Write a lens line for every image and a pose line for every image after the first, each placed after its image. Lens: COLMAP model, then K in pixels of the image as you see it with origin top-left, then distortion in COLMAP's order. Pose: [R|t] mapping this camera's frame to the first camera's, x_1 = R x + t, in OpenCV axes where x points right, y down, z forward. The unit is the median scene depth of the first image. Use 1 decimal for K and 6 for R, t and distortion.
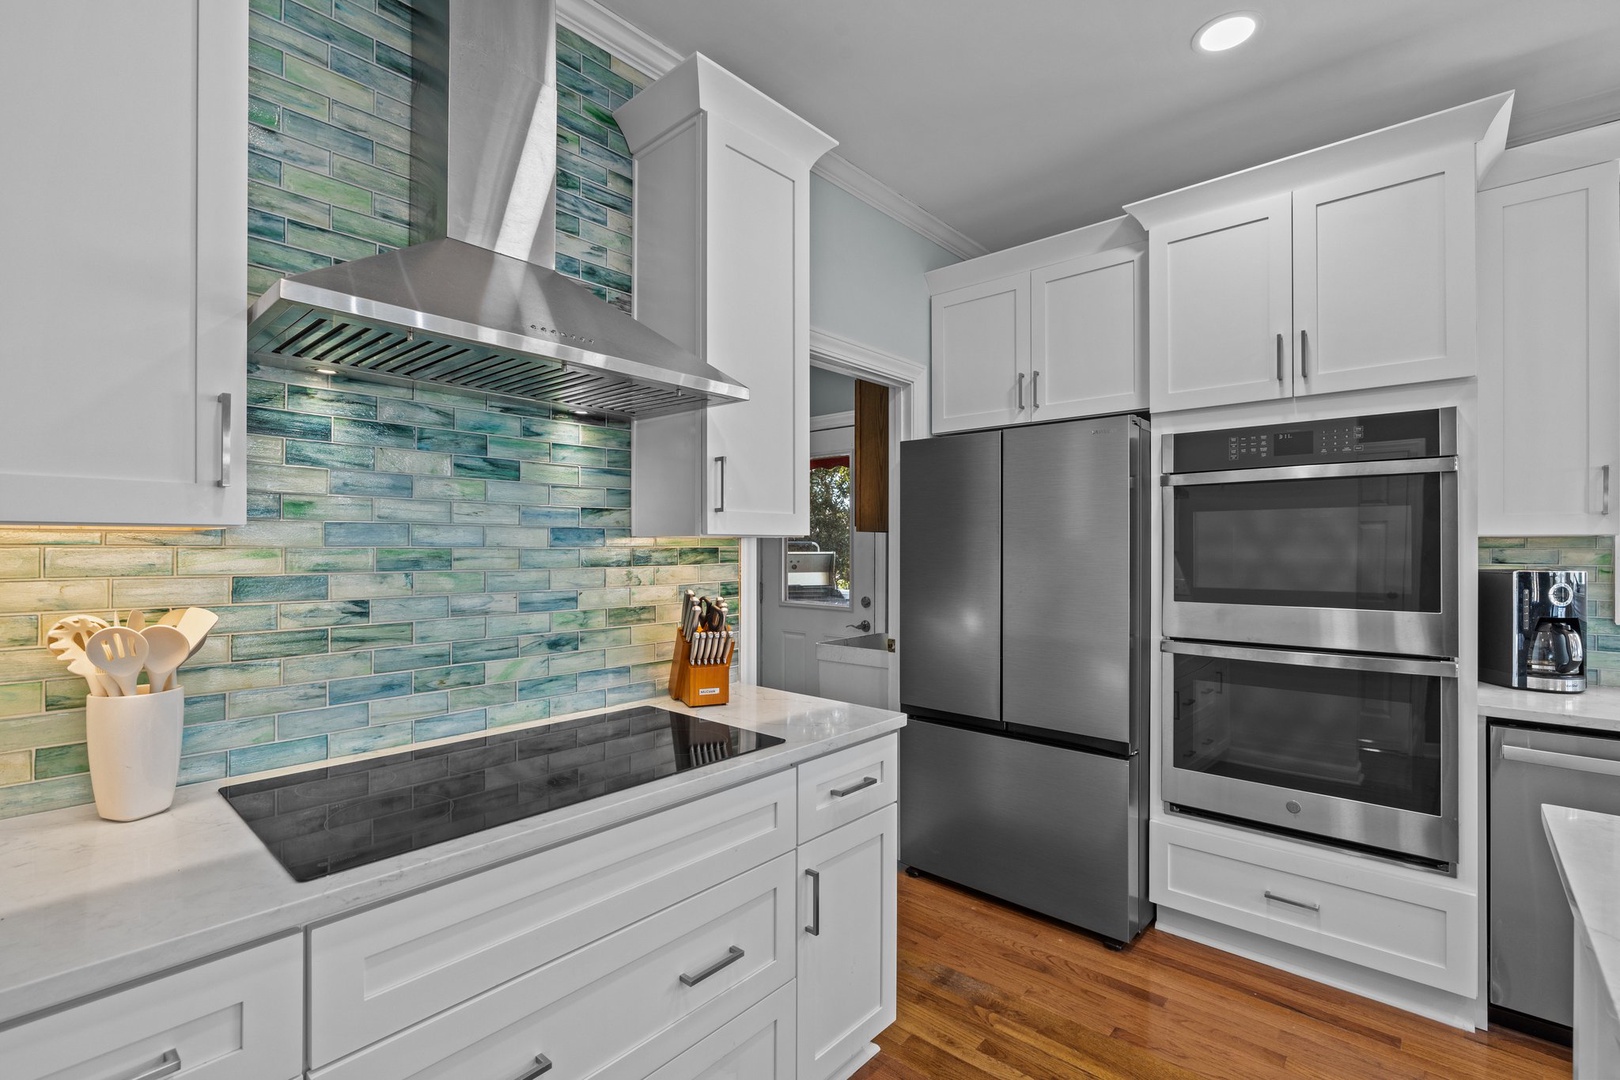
lens RADIAL K [[722.4, 0, 809.0], [0, 722.4, 545.0], [0, 0, 1]] dist [-0.005186, -0.000081]
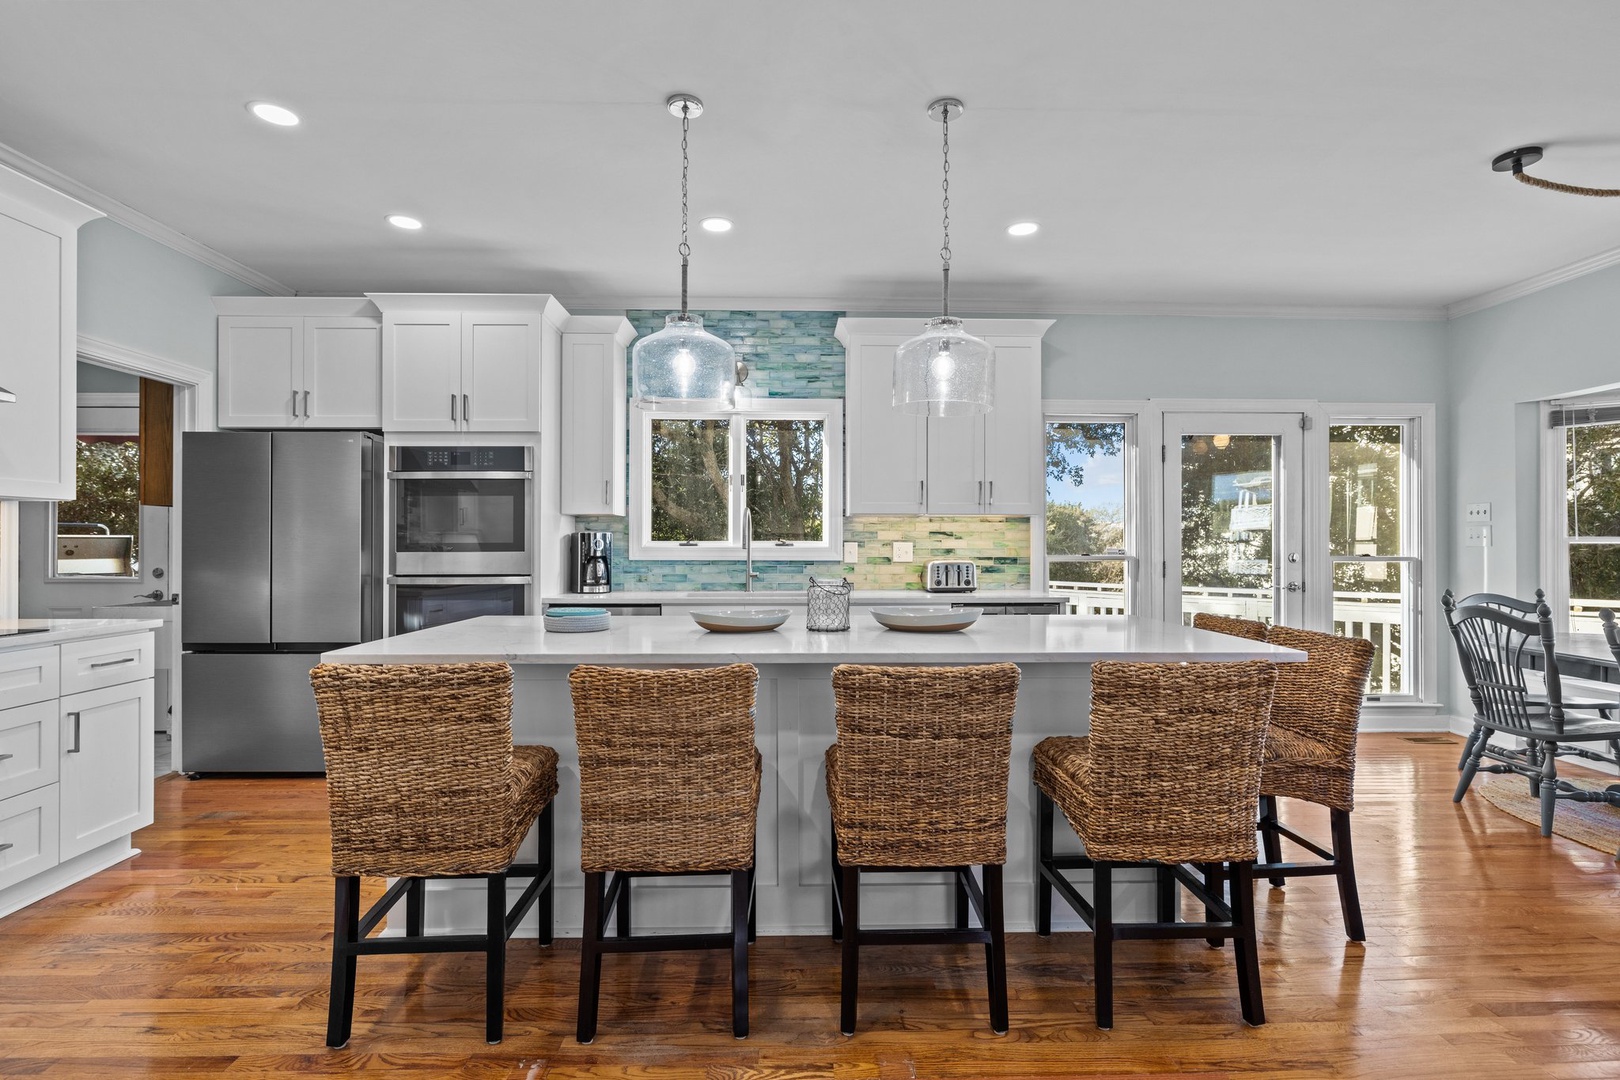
lens RADIAL K [[767.6, 0, 808.6], [0, 767.6, 540.2], [0, 0, 1]] dist [-0.002957, 0.000374]
pose [[0.736466, 0.001791, 0.676472, 0.035764], [-0.000428, 0.999998, -0.002181, 0.056045], [-0.676474, 0.001316, 0.736465, -0.854377]]
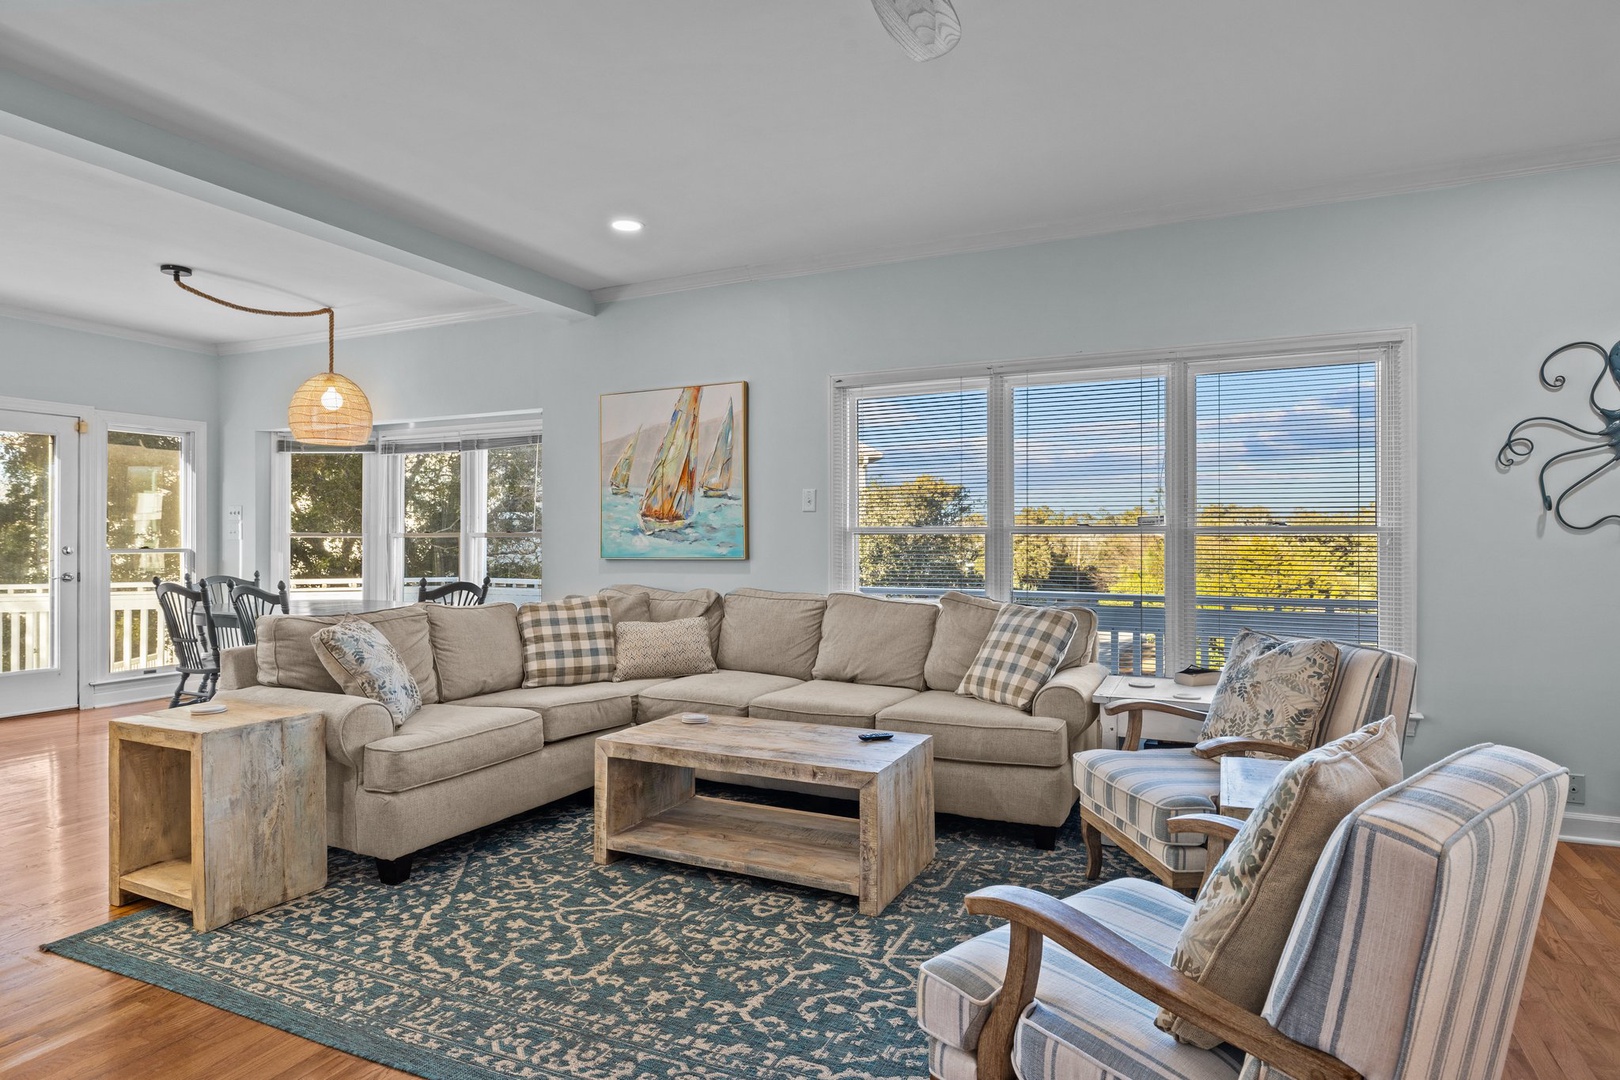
lens RADIAL K [[870.1, 0, 802.4], [0, 870.1, 535.3], [0, 0, 1]] dist [-0.002663, 0.000428]
pose [[-0.277269, -0.007621, 0.960762, -0.621132], [-0.006483, 0.999961, 0.006061, 0.026979], [-0.960770, -0.004548, -0.277307, -1.559462]]
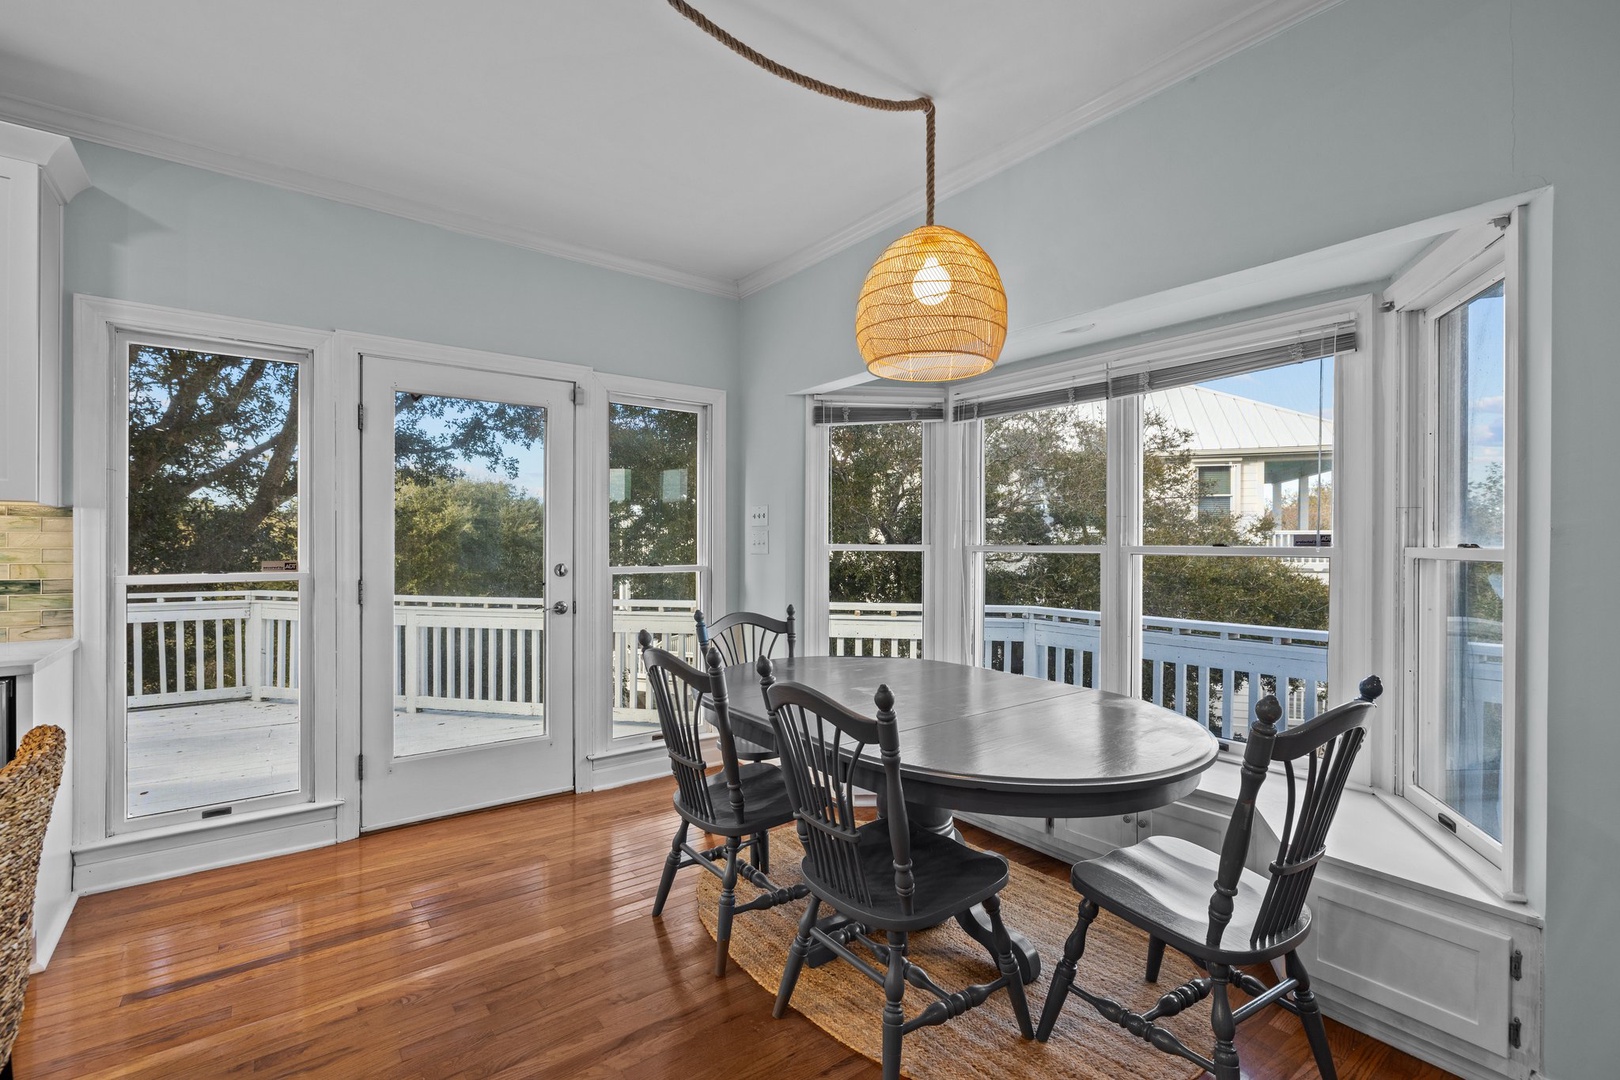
lens RADIAL K [[722.4, 0, 818.2], [0, 722.4, 541.2], [0, 0, 1]] dist [-0.005186, -0.000081]
pose [[0.196292, -0.002261, 0.980543, 1.020792], [-0.004491, 0.999985, 0.003205, 0.032785], [-0.980535, -0.005033, 0.196279, -1.025090]]
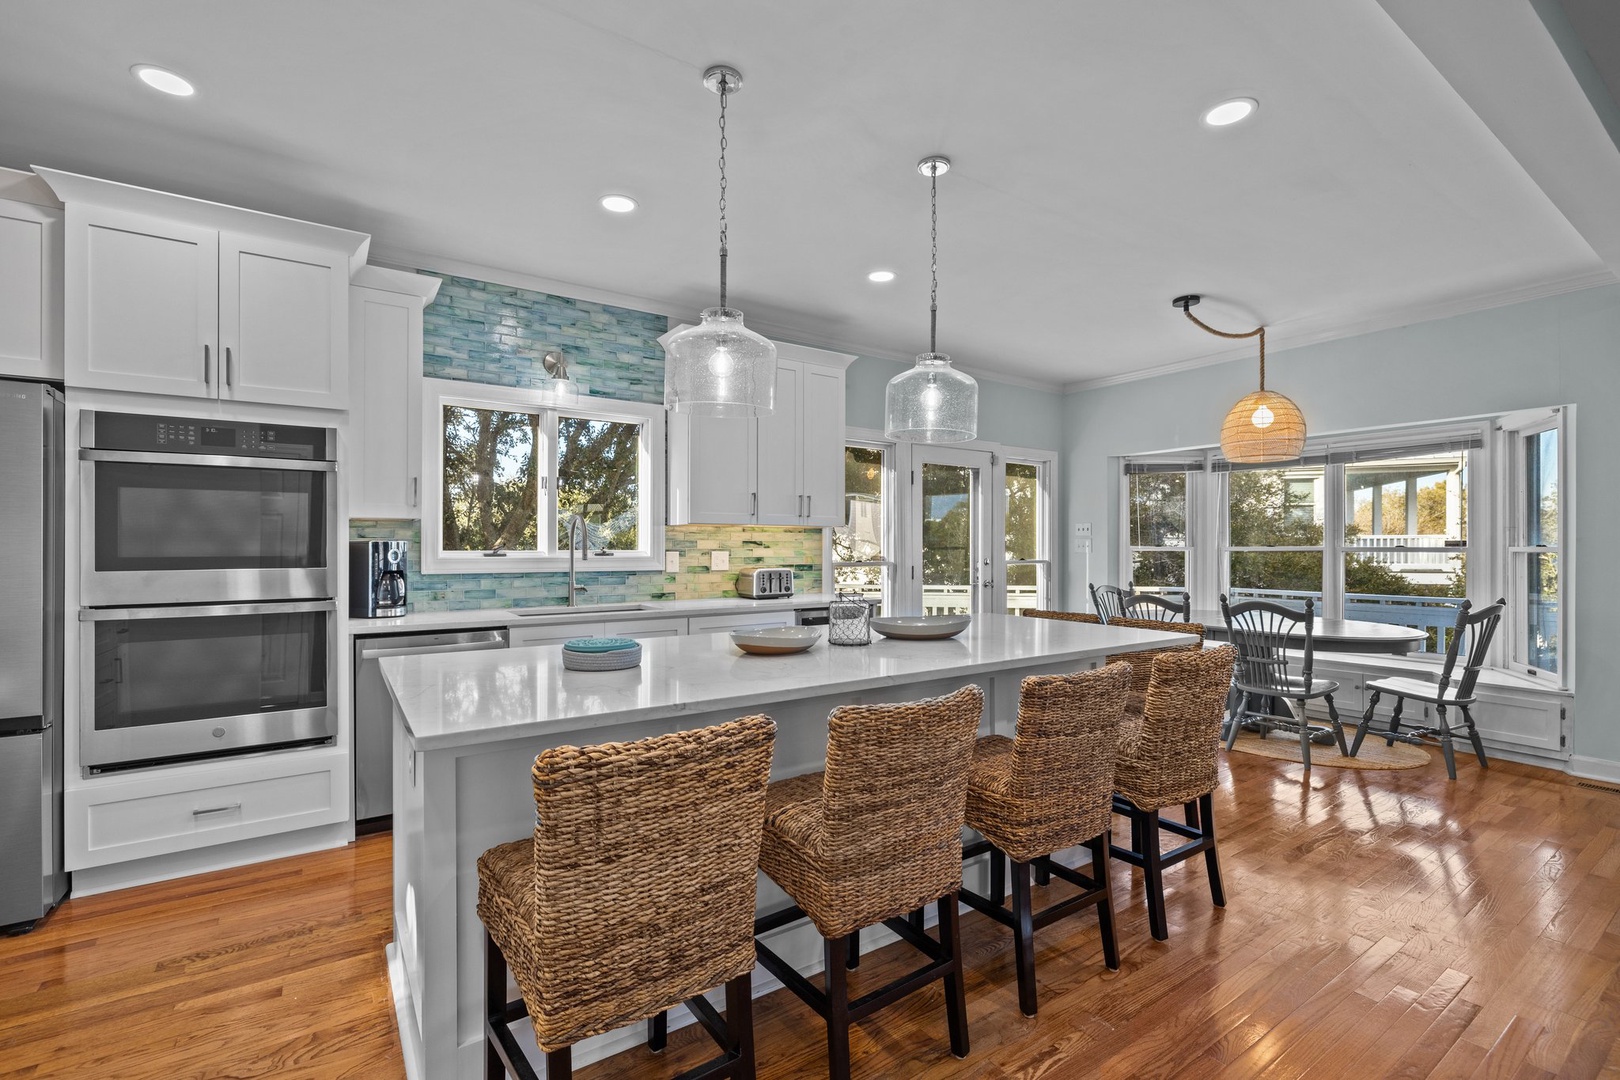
lens RADIAL K [[722.4, 0, 809.7], [0, 722.4, 543.2], [0, 0, 1]] dist [-0.005186, -0.000081]
pose [[0.249756, 0.000628, 0.968309, -0.241439], [-0.002181, 0.999998, -0.000086, 0.035149], [-0.968306, -0.002090, 0.249757, -0.259349]]
